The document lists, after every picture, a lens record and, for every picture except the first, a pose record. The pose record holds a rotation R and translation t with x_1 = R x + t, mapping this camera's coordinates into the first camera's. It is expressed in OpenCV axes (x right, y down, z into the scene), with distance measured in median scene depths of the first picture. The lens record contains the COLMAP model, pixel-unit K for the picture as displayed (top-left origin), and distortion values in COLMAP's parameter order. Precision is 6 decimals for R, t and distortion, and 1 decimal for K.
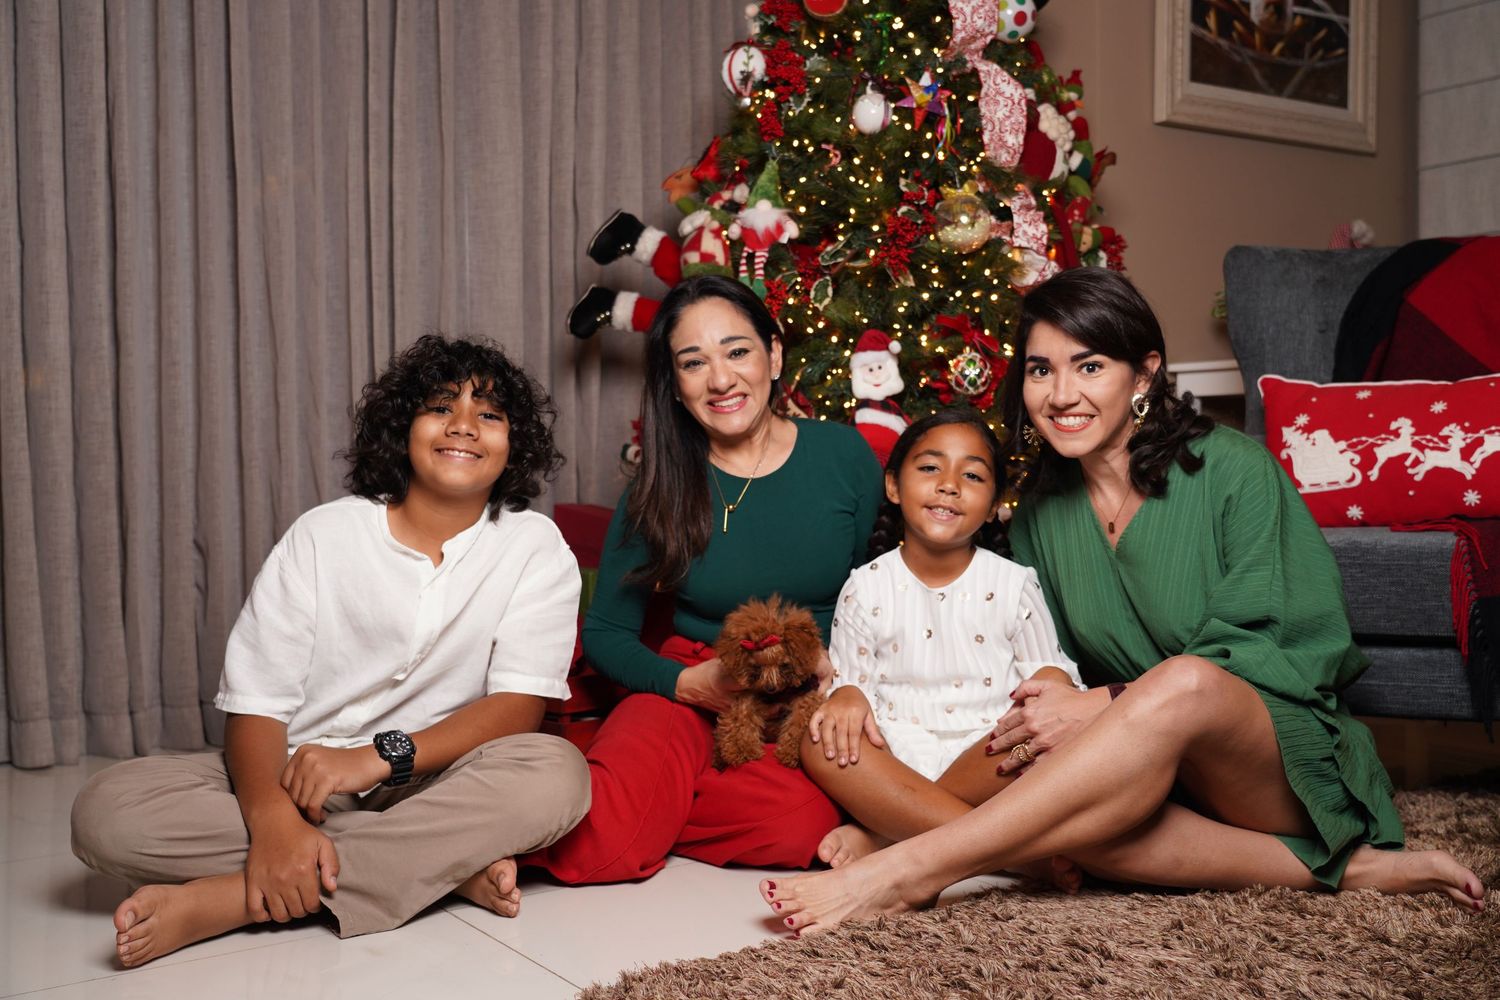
lens RADIAL K [[1542.5, 0, 756.4], [0, 1542.5, 503.4], [0, 0, 1]] dist [0.035708, -0.011608]
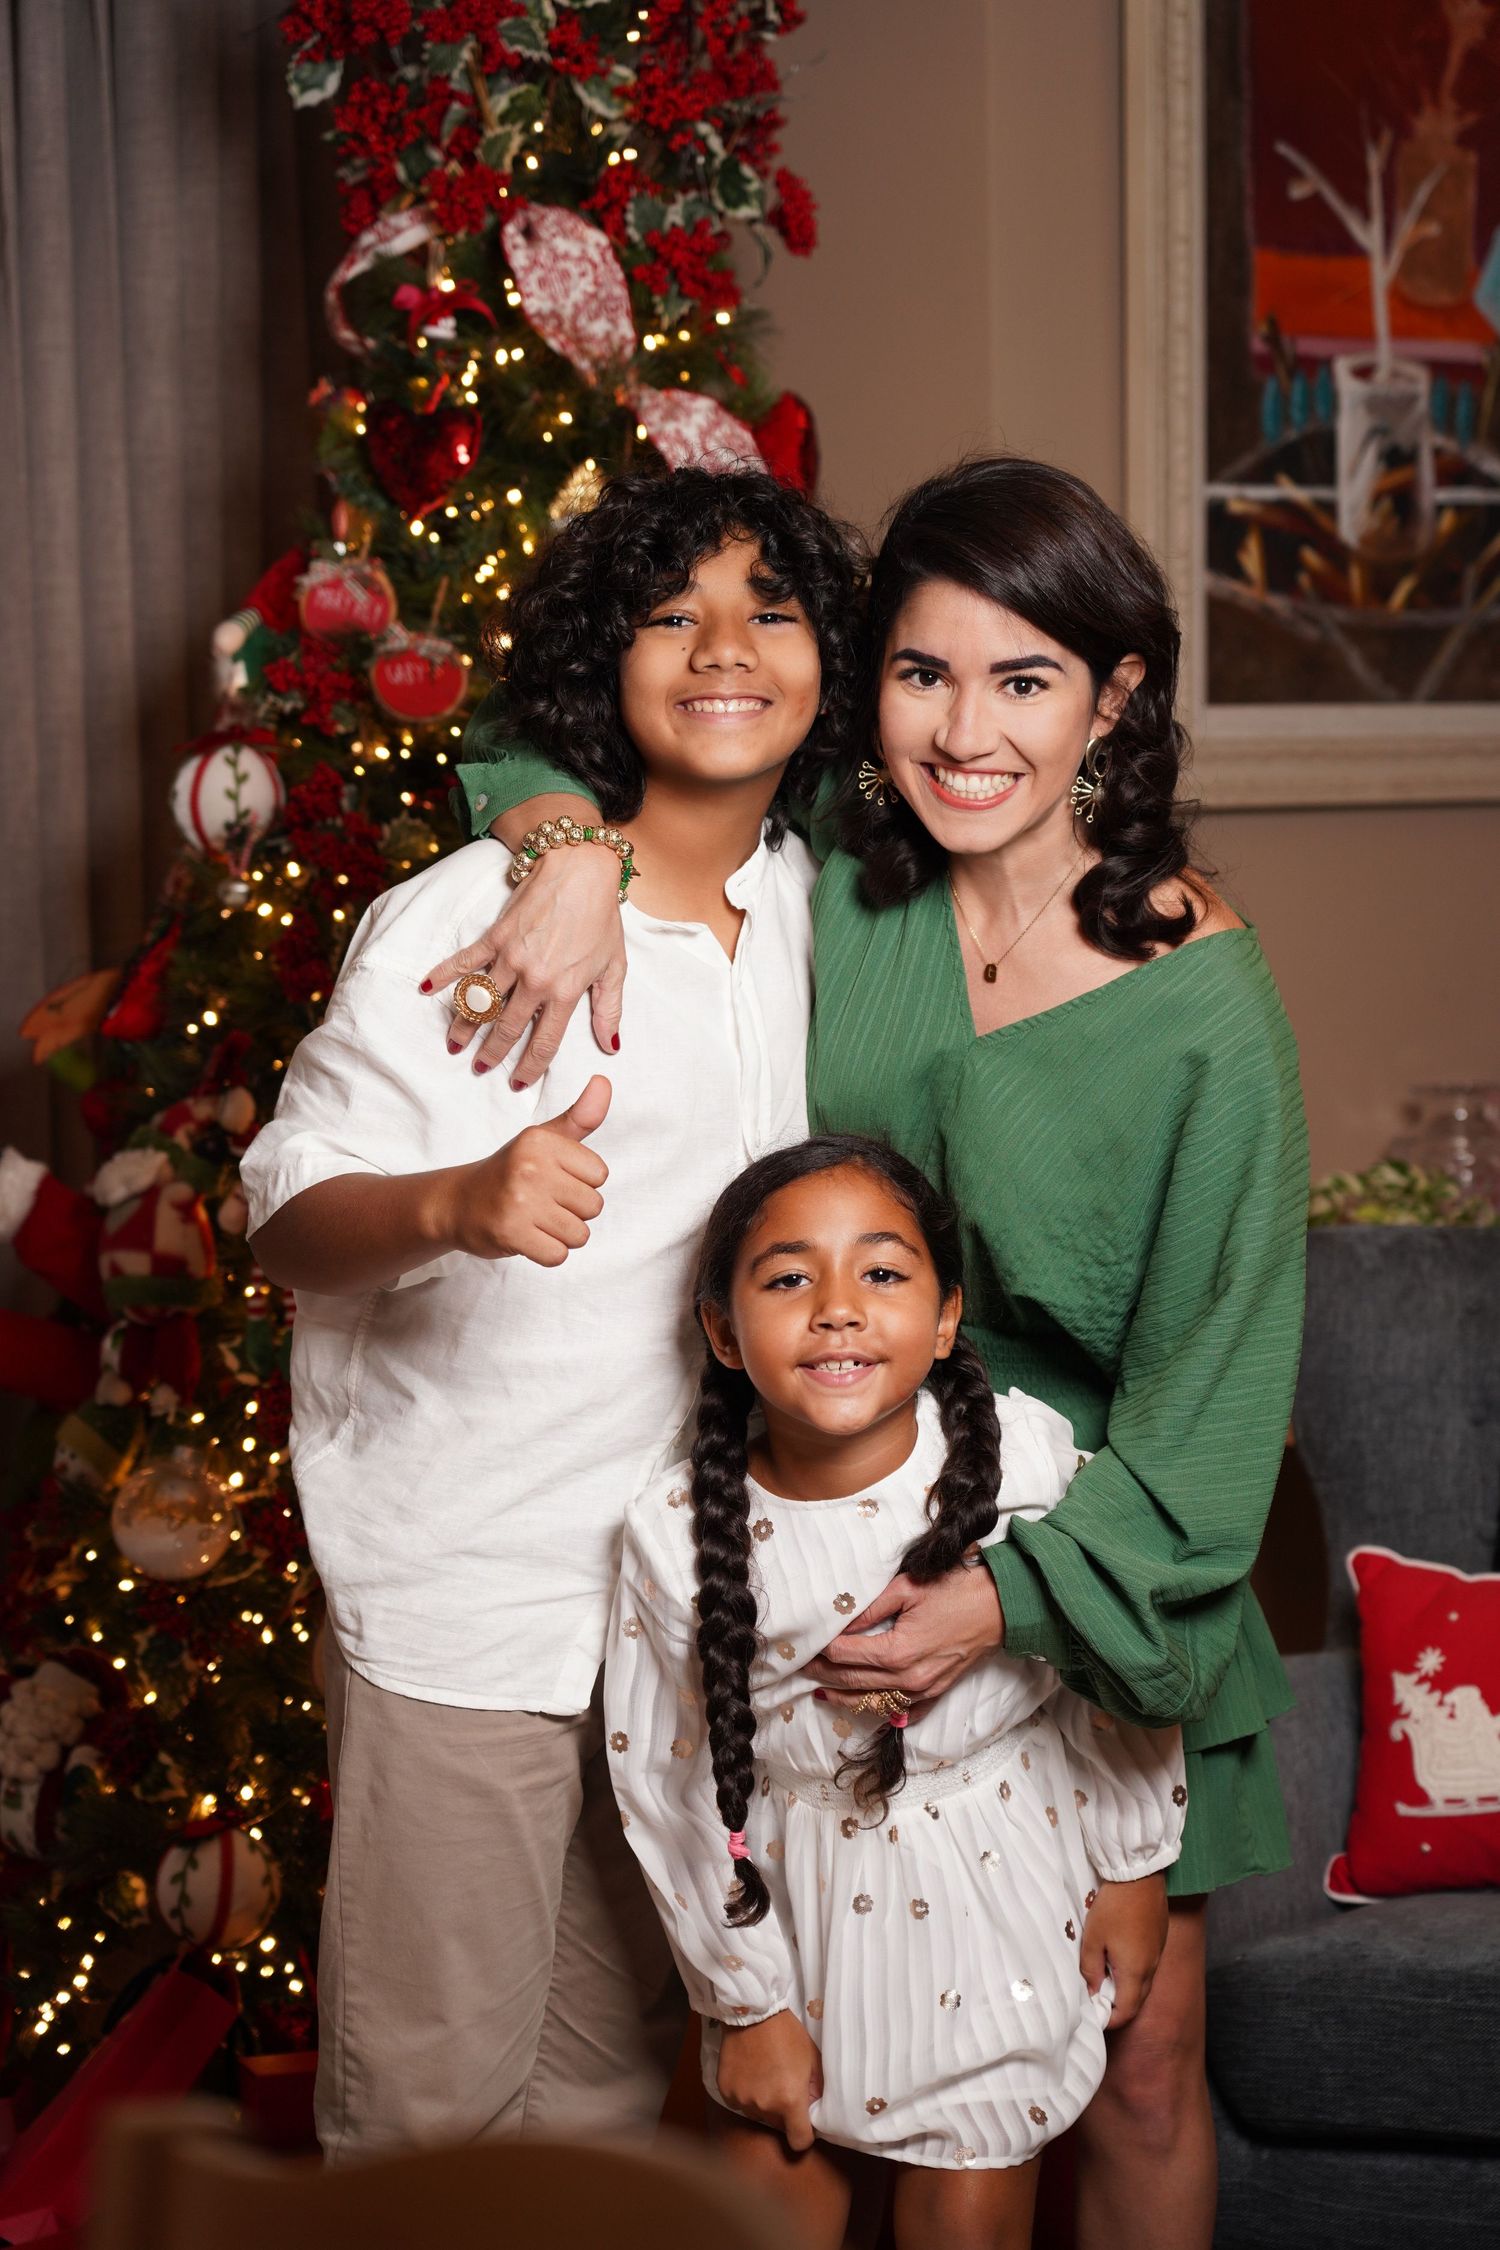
lens RADIAL K [[5812.5, 0, 747.8], [0, 5812.5, 919.4], [0, 0, 1]] dist [-0.060033, -0.166169]
pose [[0.982343, -0.010788, 0.186778, -0.183254], [0.012372, 0.999897, -0.007318, -0.249482], [-0.186679, 0.009500, 0.982375, -0.697599]]
